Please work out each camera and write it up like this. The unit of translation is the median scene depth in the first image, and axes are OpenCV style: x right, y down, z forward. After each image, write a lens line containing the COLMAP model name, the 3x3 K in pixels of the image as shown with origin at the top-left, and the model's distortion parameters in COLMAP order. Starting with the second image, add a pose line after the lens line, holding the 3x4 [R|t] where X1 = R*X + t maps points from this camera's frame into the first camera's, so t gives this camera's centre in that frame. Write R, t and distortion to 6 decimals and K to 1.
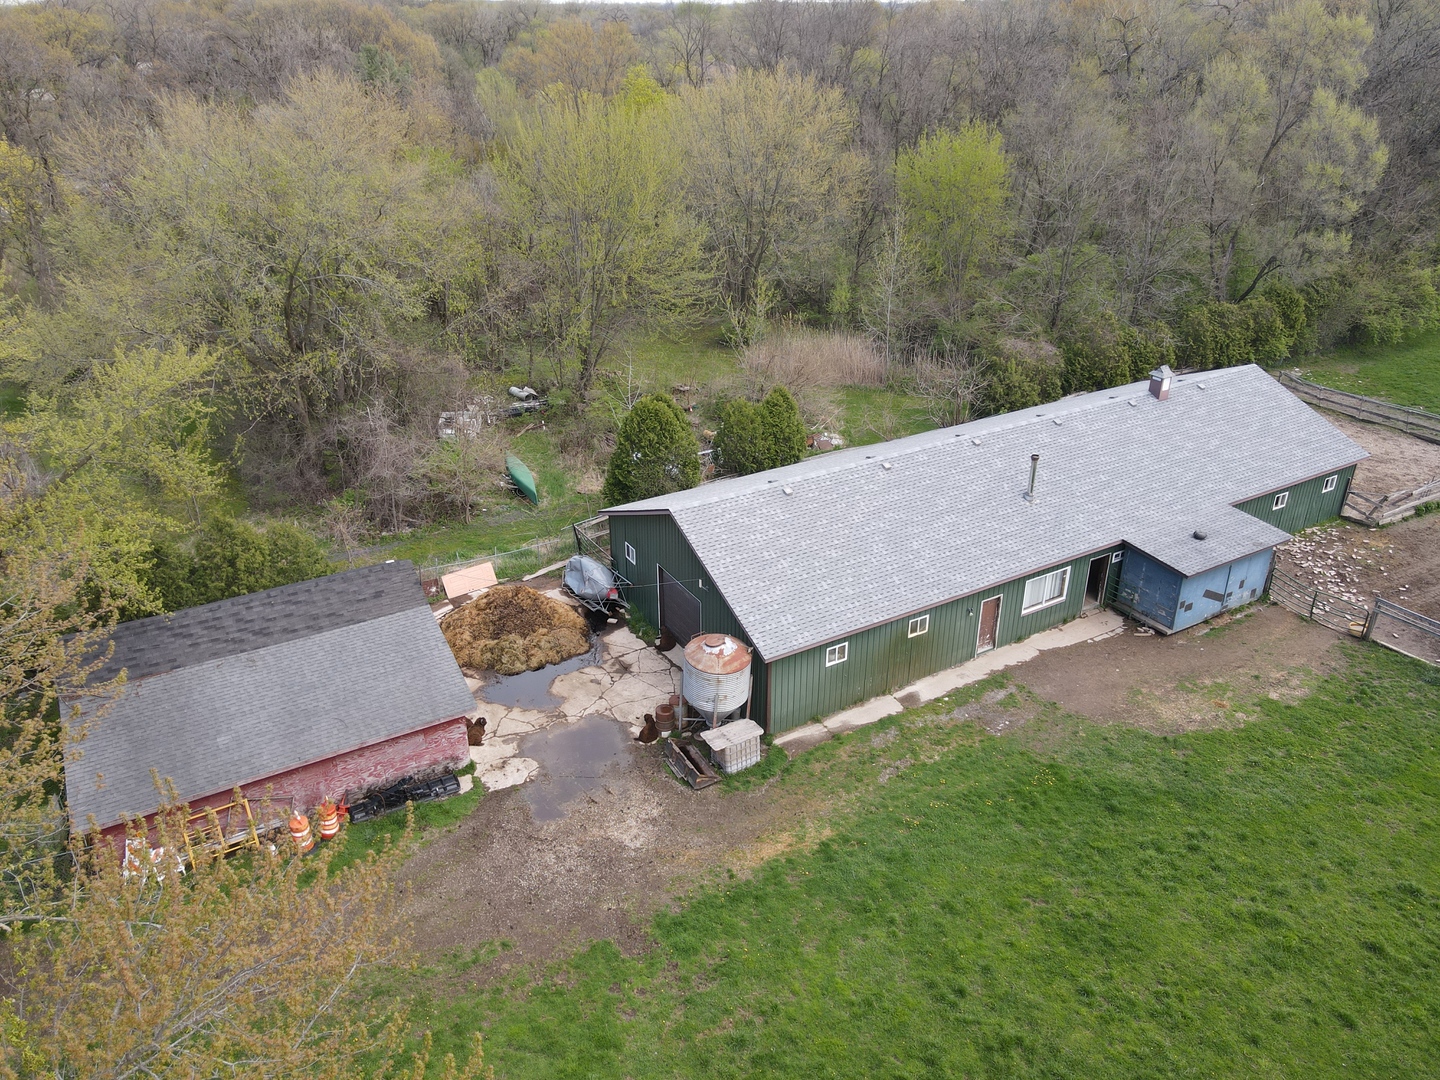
lens RADIAL K [[1082.5, 0, 720.0], [0, 1082.5, 540.0], [0, 0, 1]] dist [0.006158, -0.003086]
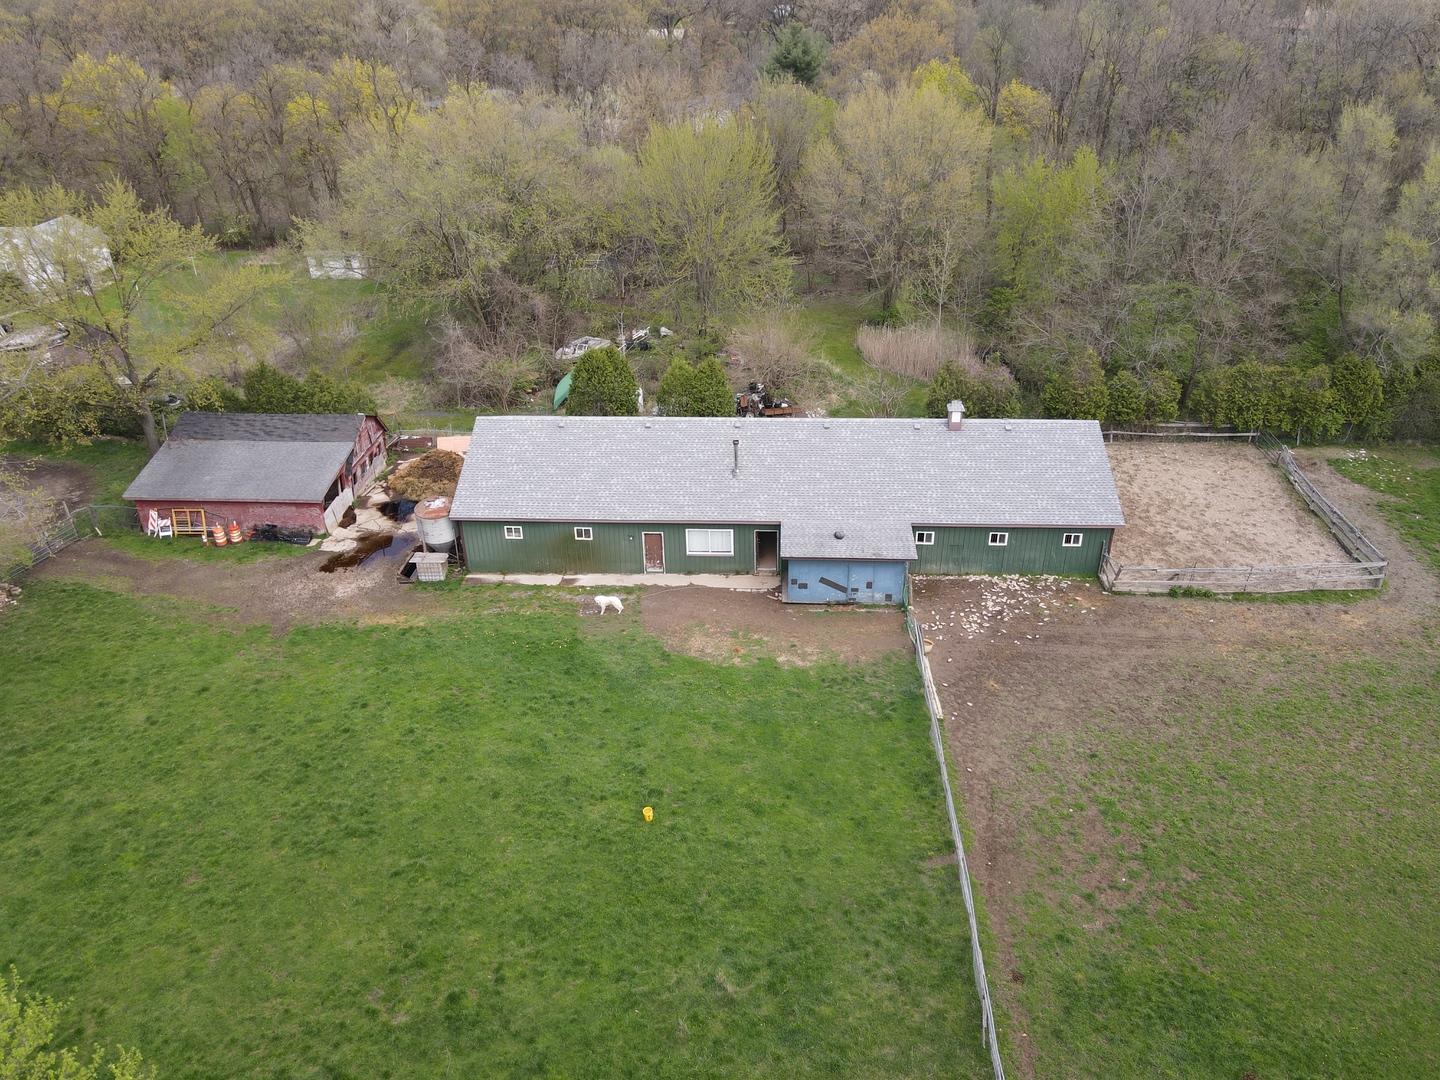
lens RADIAL K [[1082.5, 0, 720.0], [0, 1082.5, 540.0], [0, 0, 1]] dist [0.006158, -0.003086]
pose [[0.818756, 0.264512, -0.509579, 1.061227], [-0.235740, 0.964165, 0.121708, -0.128236], [0.523512, 0.020479, 0.851772, -0.120697]]
